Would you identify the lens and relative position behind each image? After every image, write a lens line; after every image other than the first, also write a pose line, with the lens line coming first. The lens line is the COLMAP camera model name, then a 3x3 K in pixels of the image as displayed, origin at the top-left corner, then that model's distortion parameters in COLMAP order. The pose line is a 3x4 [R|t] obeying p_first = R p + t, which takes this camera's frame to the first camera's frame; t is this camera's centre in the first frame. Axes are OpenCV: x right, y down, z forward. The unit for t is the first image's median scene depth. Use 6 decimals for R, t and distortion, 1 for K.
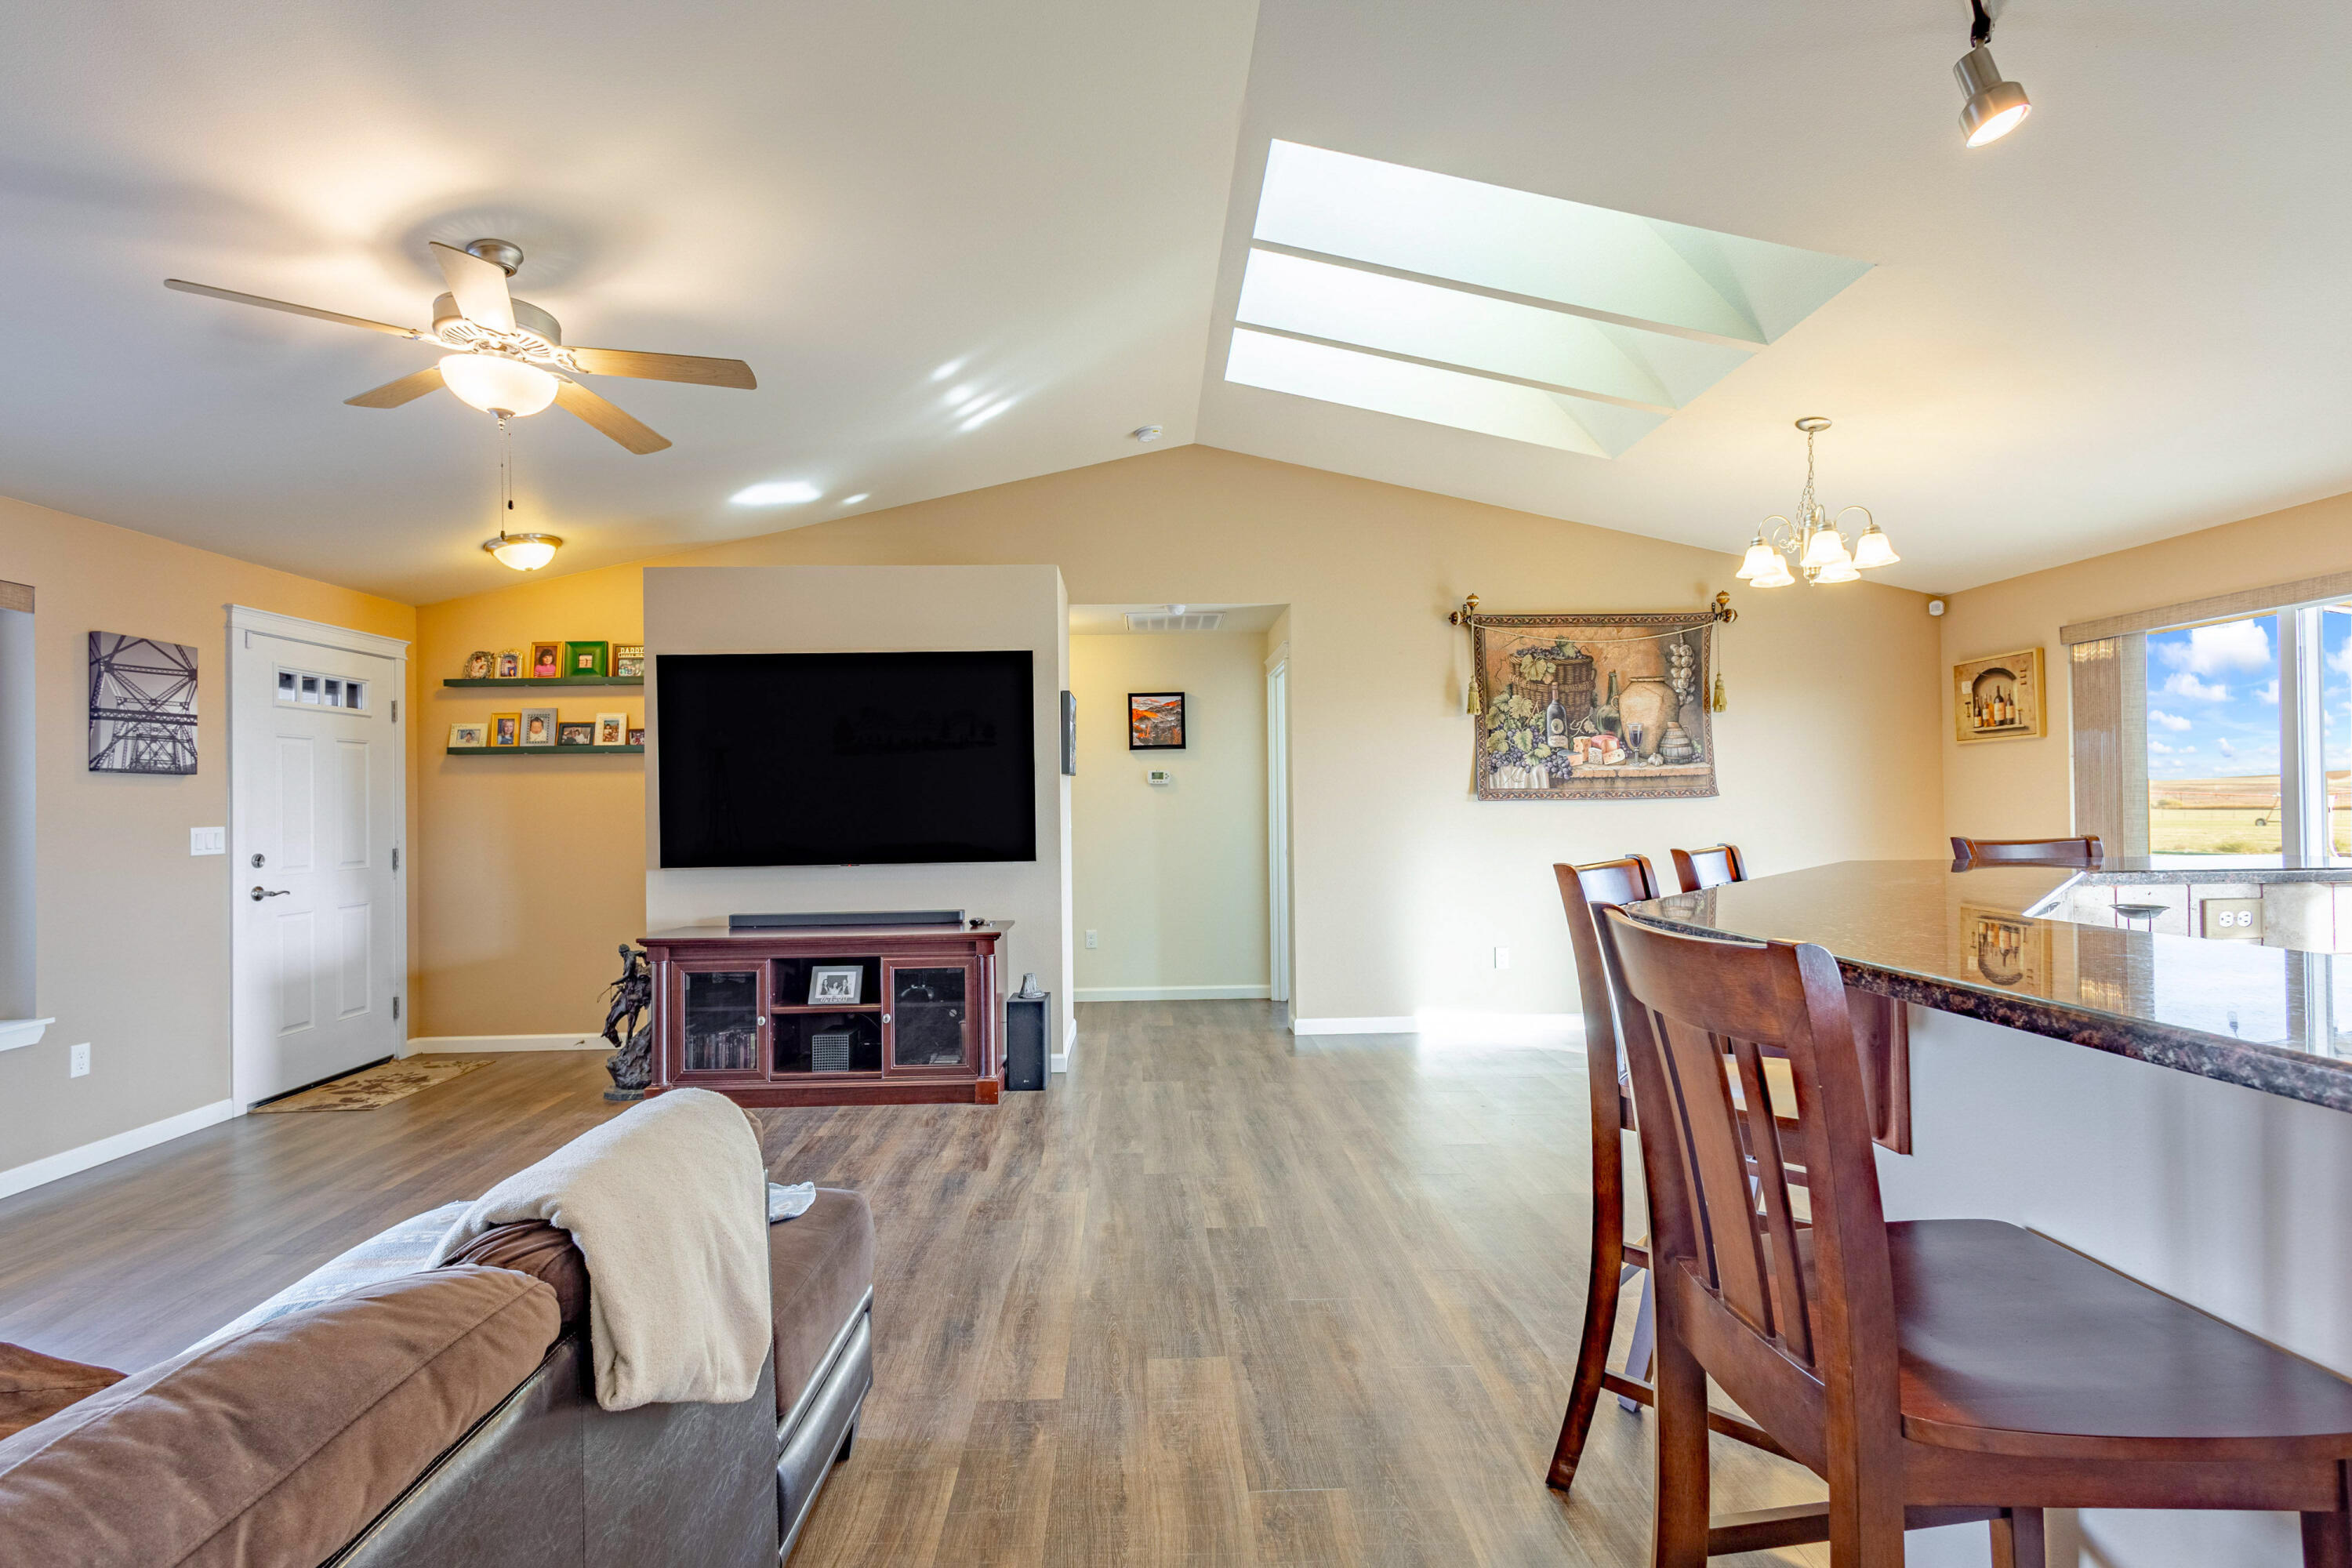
lens RADIAL K [[1078.5, 0, 1174.9], [0, 1078.5, 790.8], [0, 0, 1]] dist [0.014470, -0.004225]
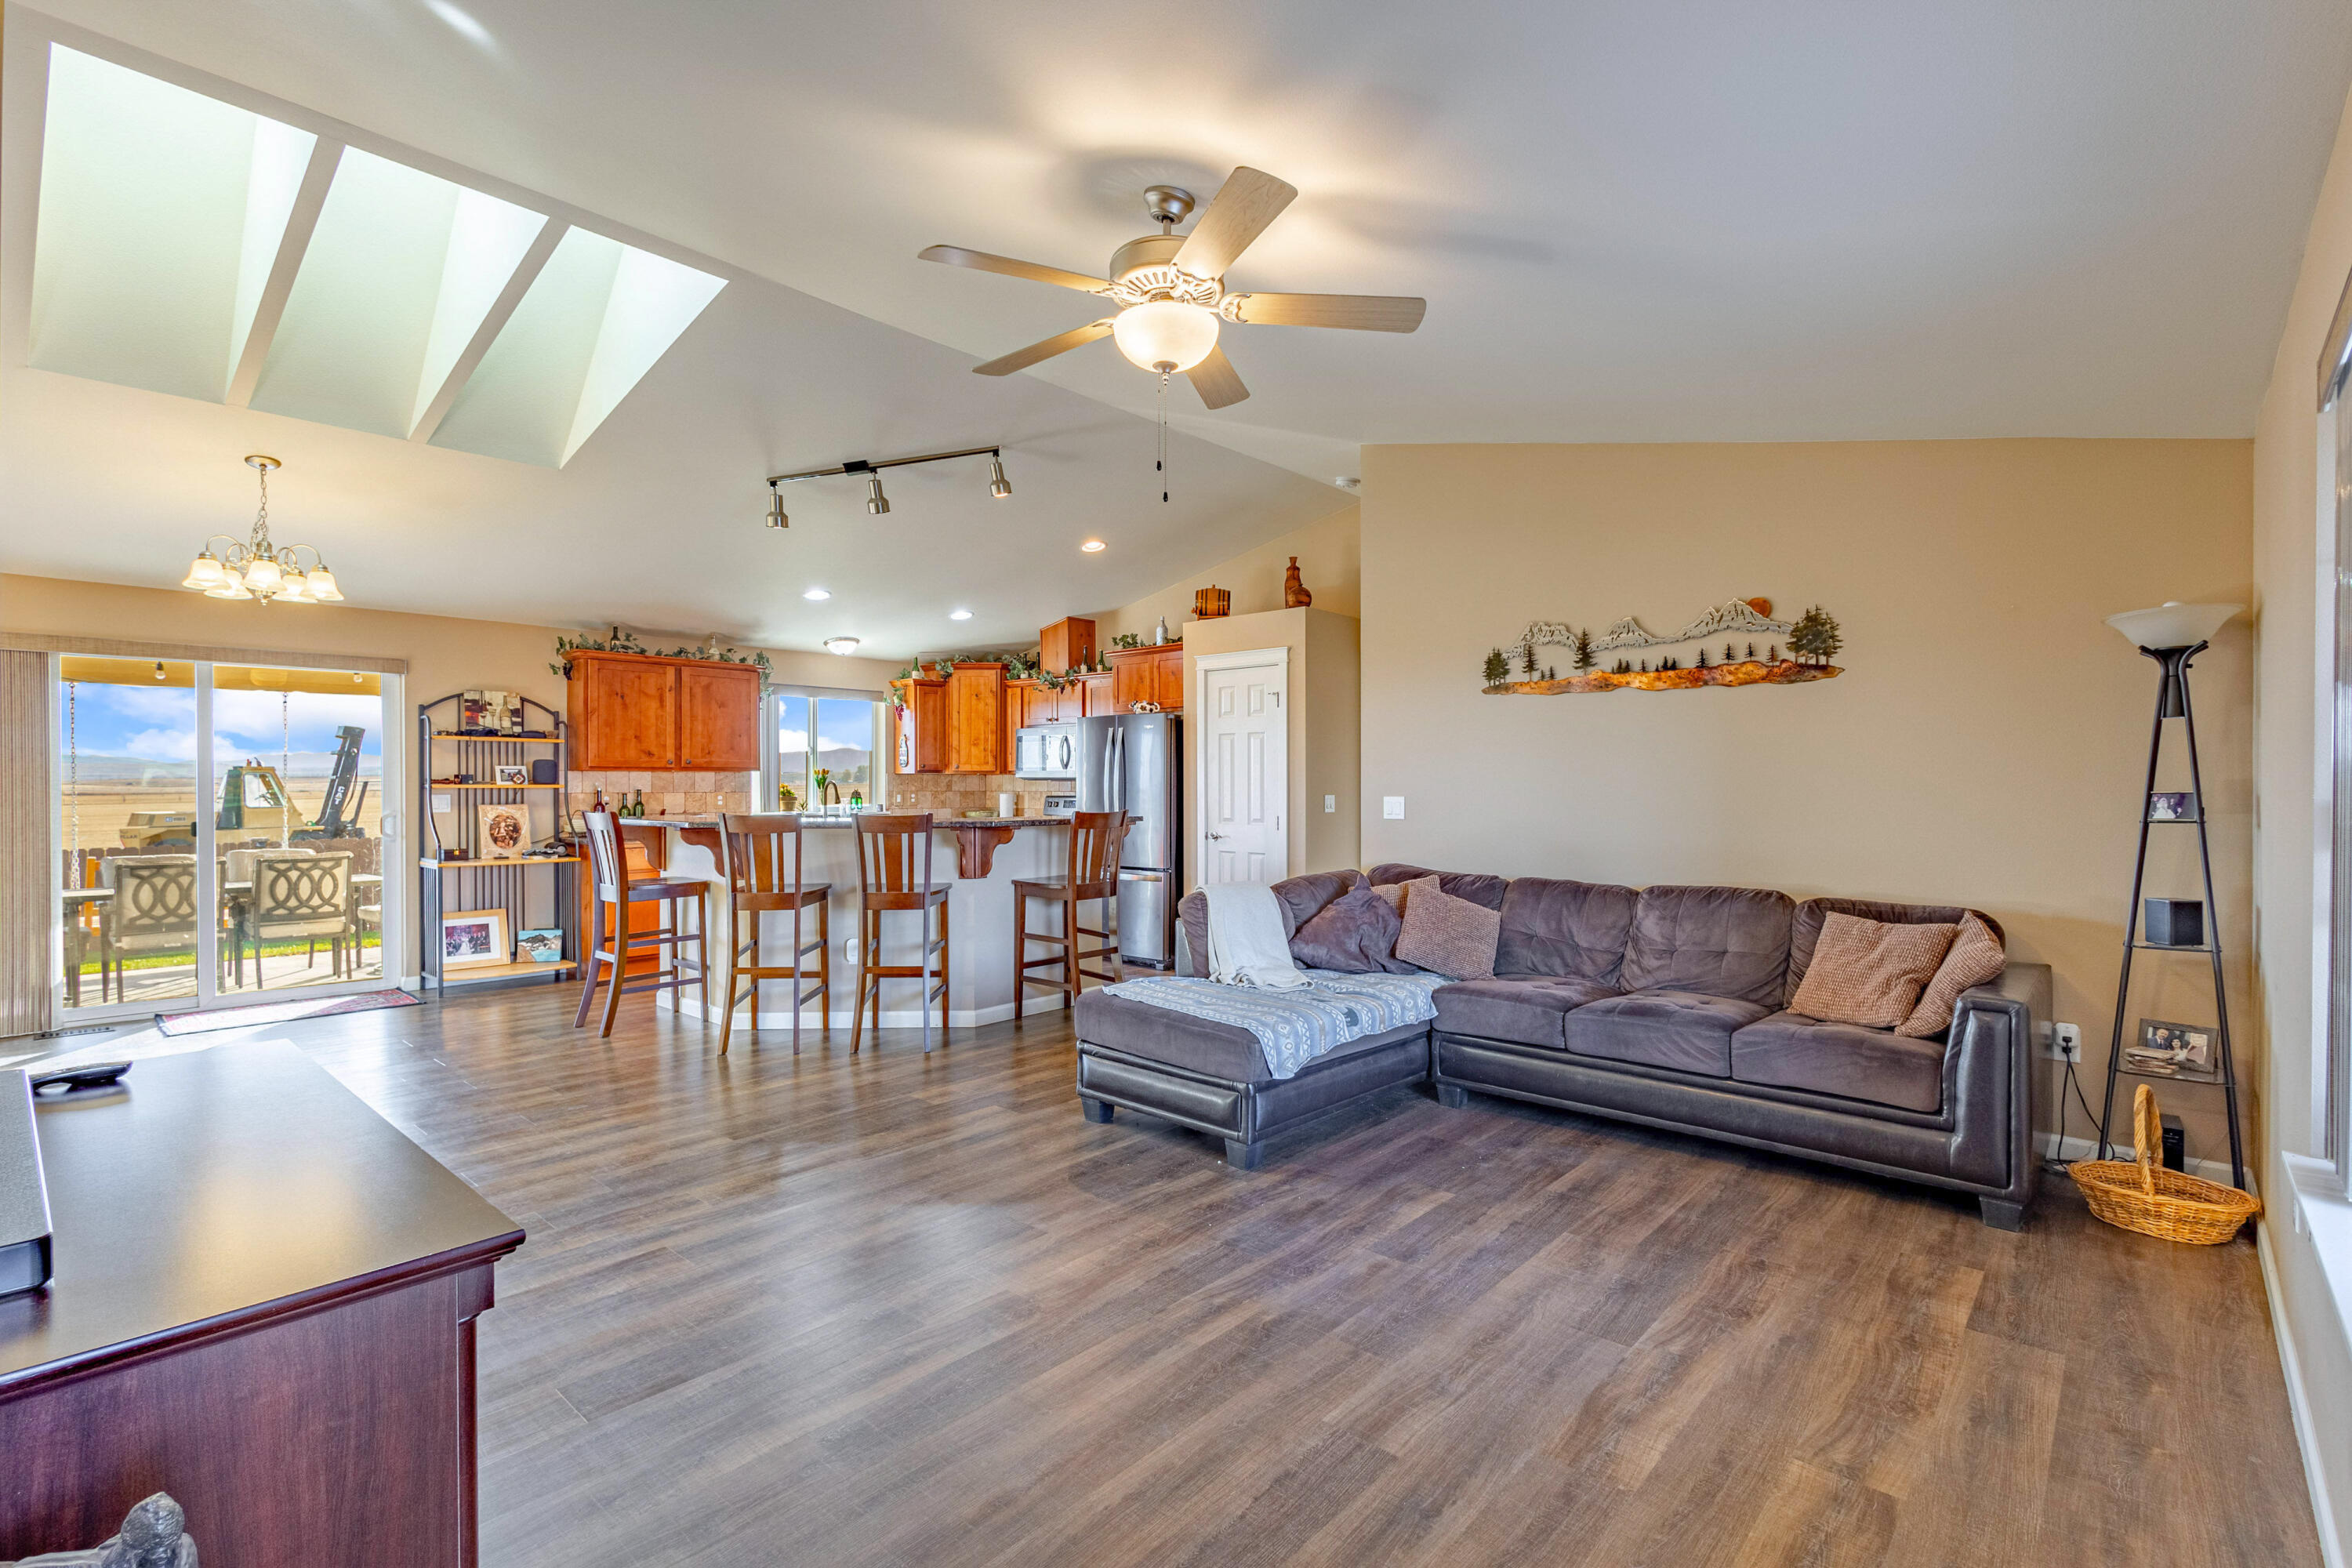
lens RADIAL K [[1078.5, 0, 1174.9], [0, 1078.5, 790.8], [0, 0, 1]] dist [0.014470, -0.004225]
pose [[-0.716725, 0.008947, 0.697298, -0.642714], [0.003053, 0.999948, -0.009693, 0.013796], [-0.697349, -0.004818, -0.716715, 0.835083]]
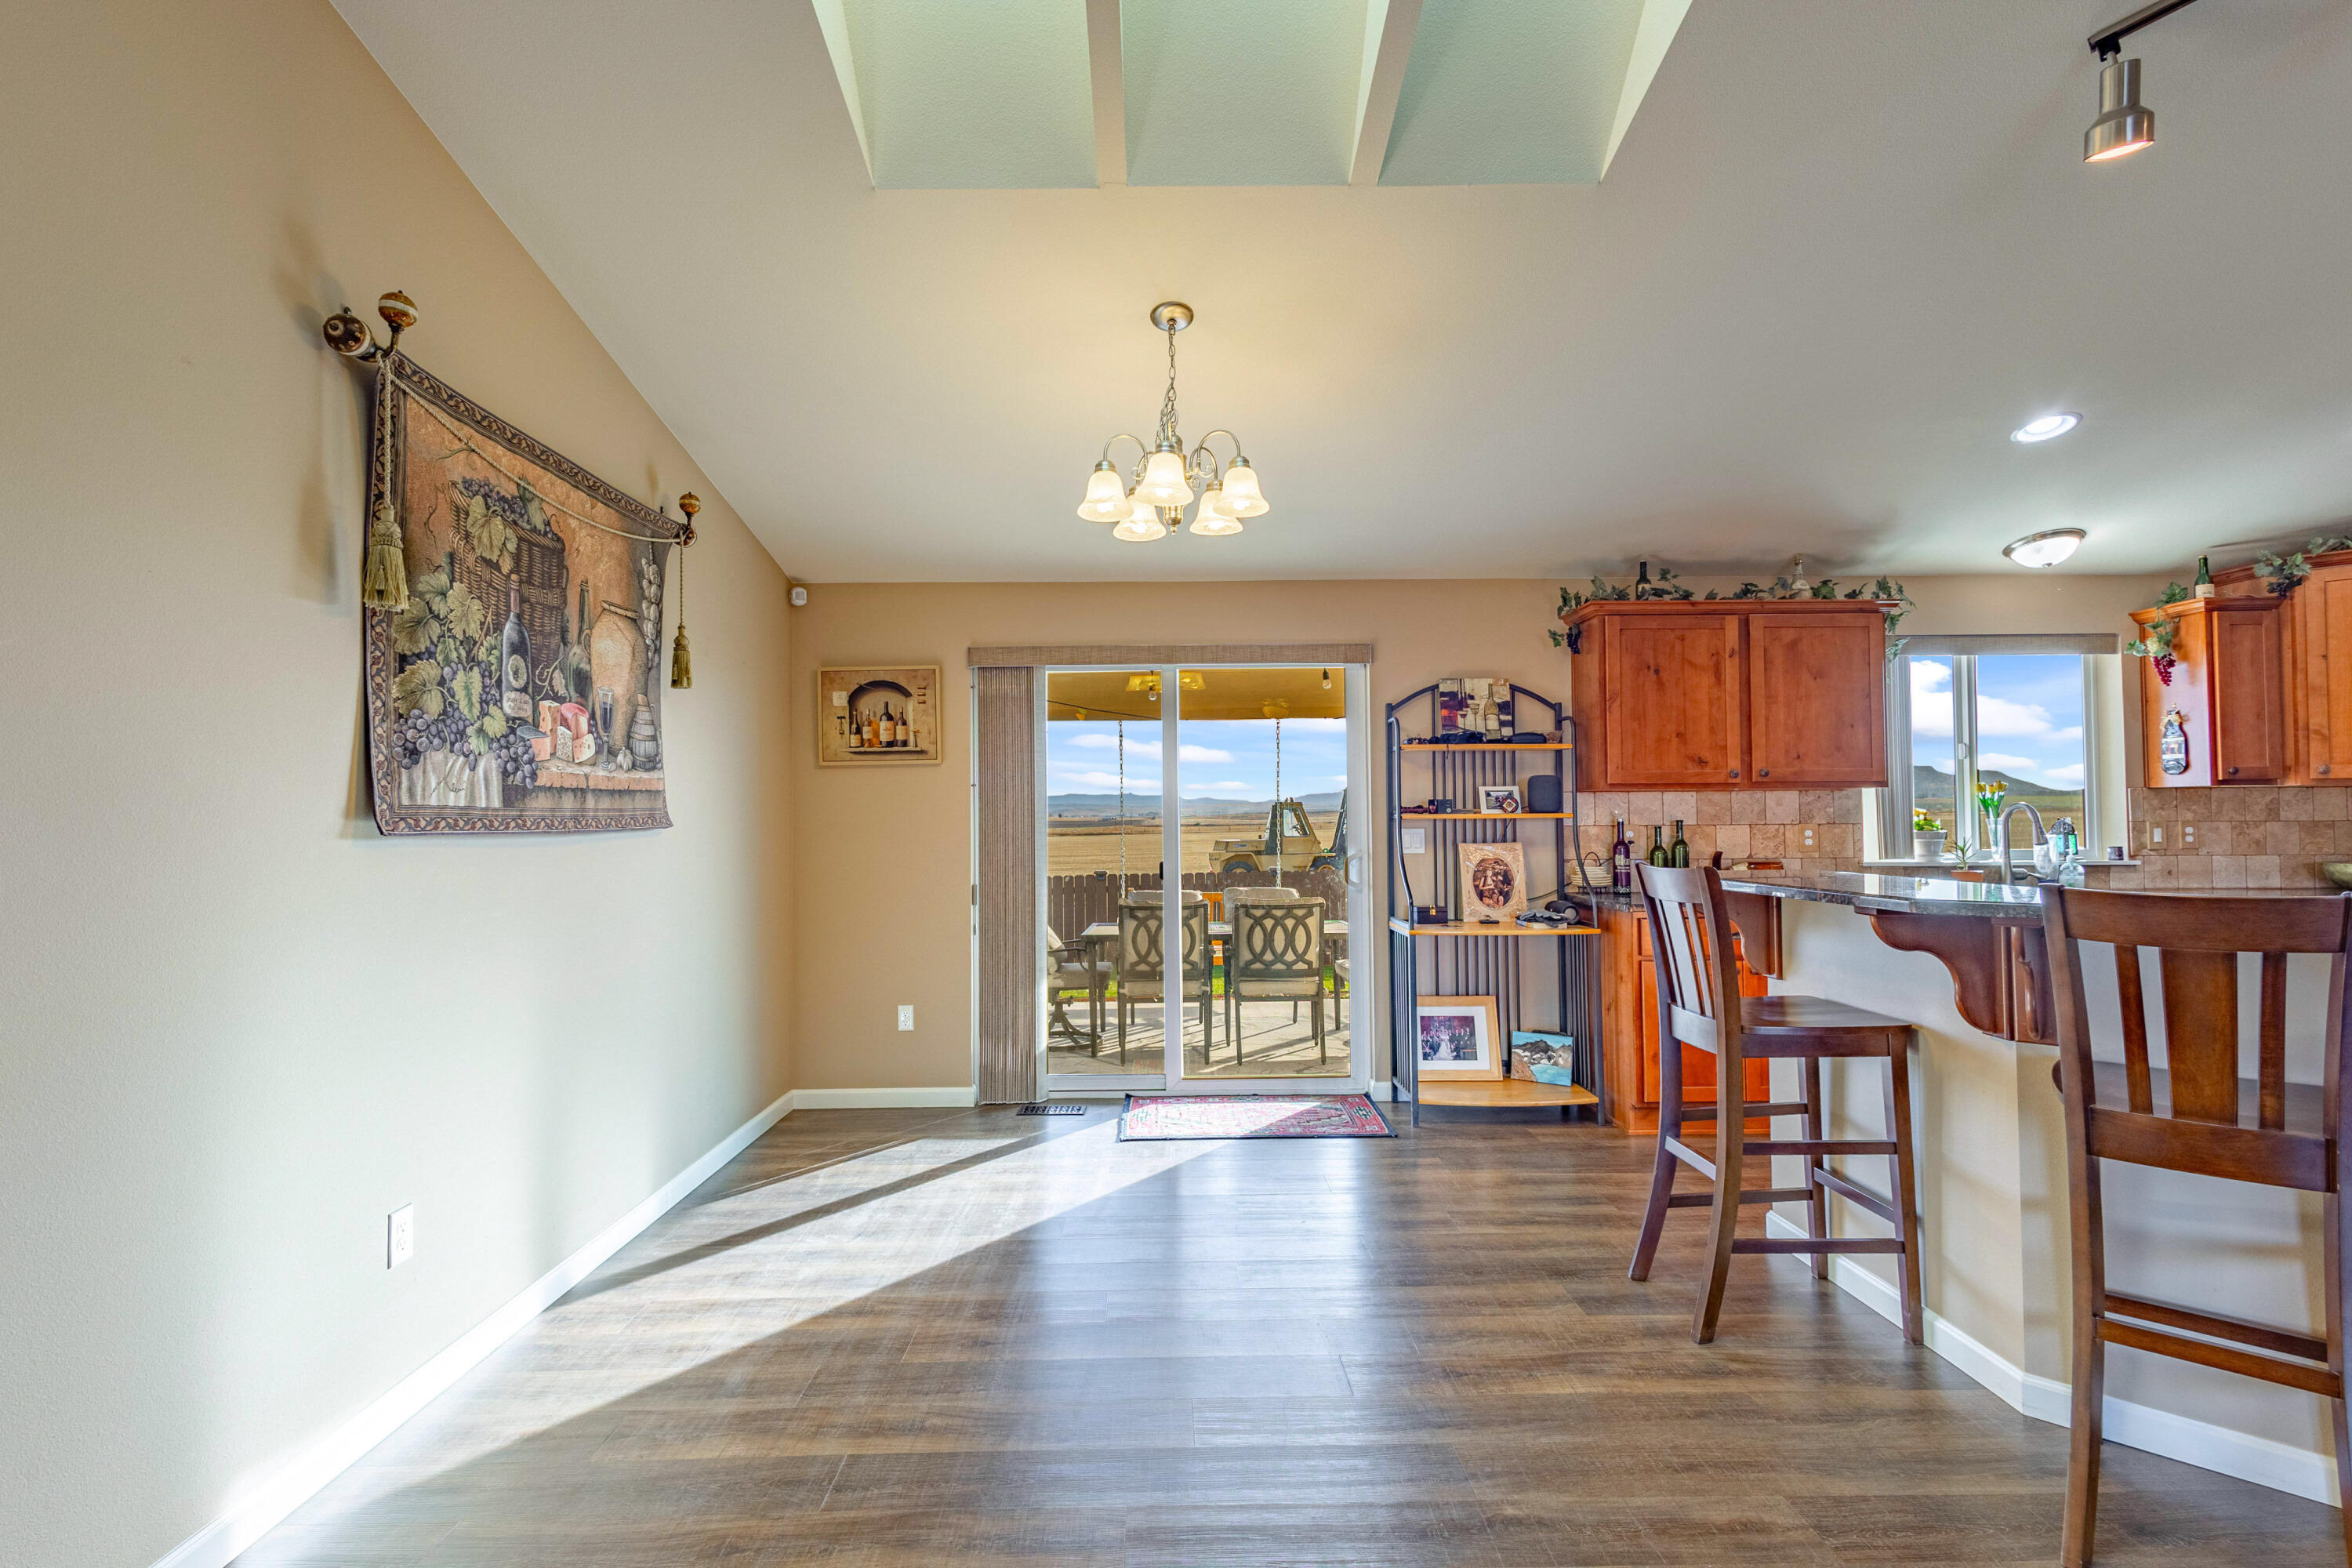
lens RADIAL K [[1078.5, 0, 1174.9], [0, 1078.5, 790.8], [0, 0, 1]] dist [0.014470, -0.004225]
pose [[0.020998, 0.038489, 0.999038, -0.093290], [-0.001395, 0.999259, -0.038468, 0.007385], [-0.999779, -0.000586, 0.021036, 0.714158]]
